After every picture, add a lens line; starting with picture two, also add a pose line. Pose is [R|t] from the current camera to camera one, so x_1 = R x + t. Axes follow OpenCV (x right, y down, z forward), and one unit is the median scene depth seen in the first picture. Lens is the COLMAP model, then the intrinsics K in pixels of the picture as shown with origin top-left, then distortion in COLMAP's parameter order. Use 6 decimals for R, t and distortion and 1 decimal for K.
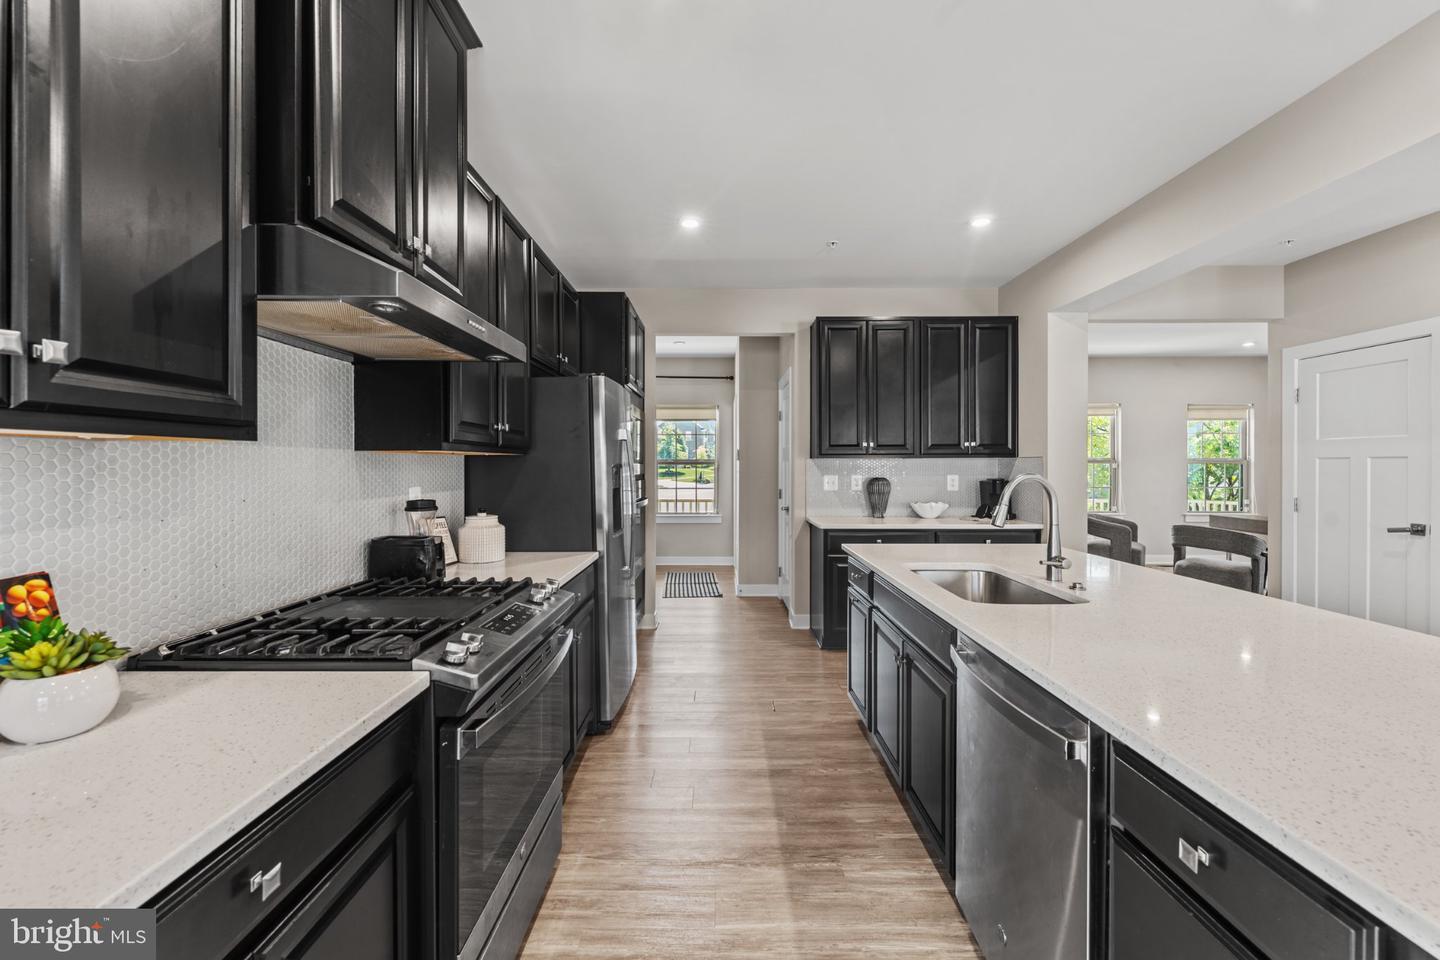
lens RADIAL K [[576.4, 0, 717.1], [0, 576.4, 467.0], [0, 0, 1]] dist [0.001440, -0.000037]
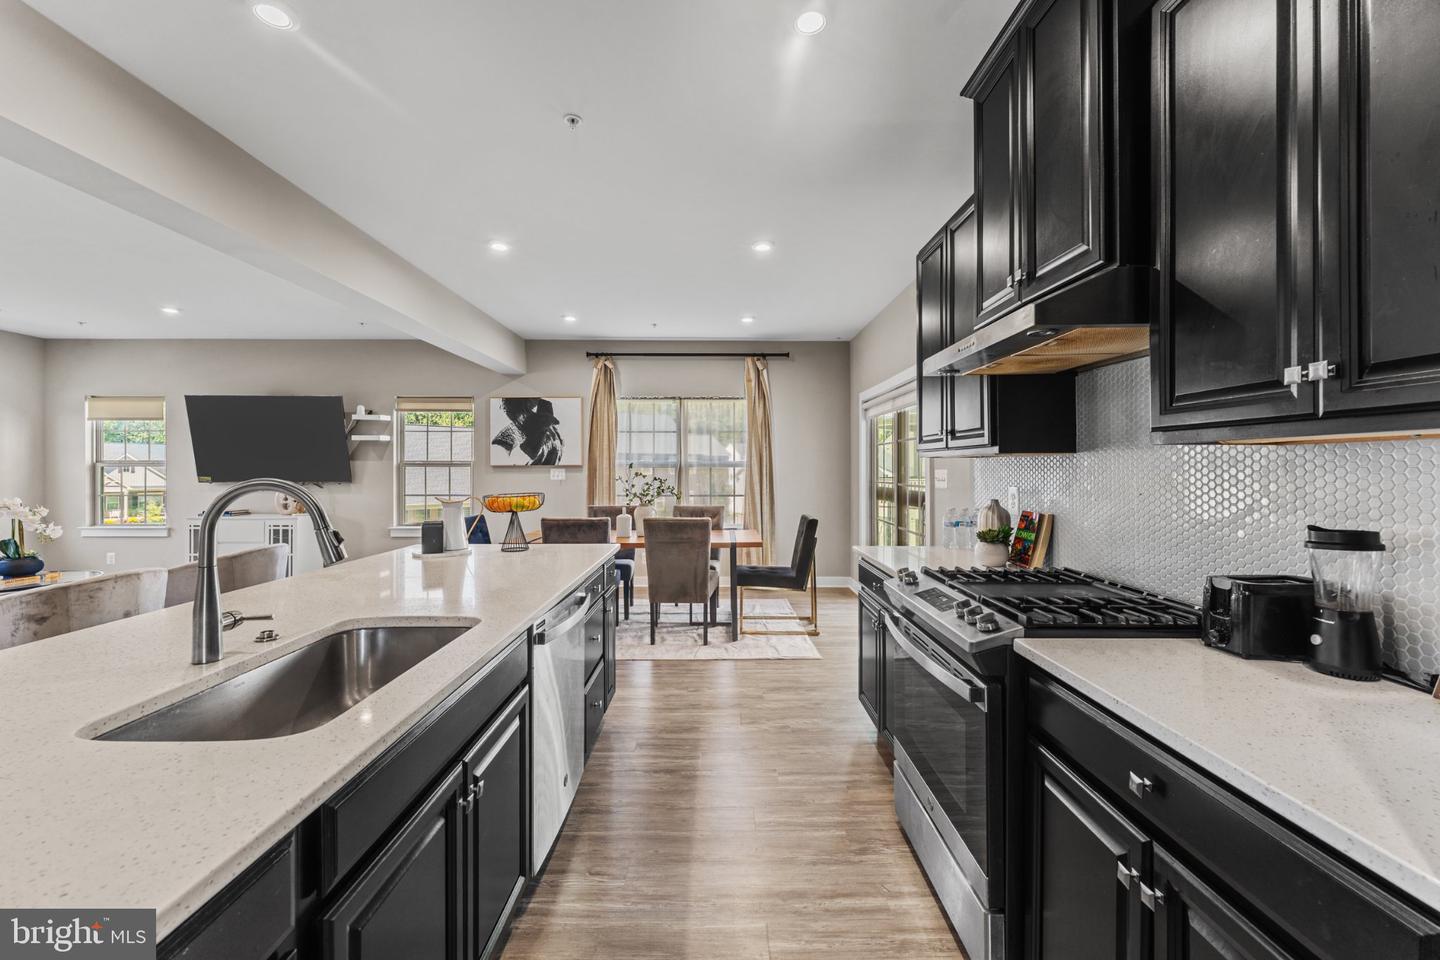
lens RADIAL K [[576.4, 0, 717.1], [0, 576.4, 467.0], [0, 0, 1]] dist [0.001440, -0.000037]
pose [[-0.999872, 0.002025, -0.015865, 0.057156], [0.002000, 0.999997, 0.001595, -0.003070], [0.015868, 0.001563, -0.999873, 1.180881]]
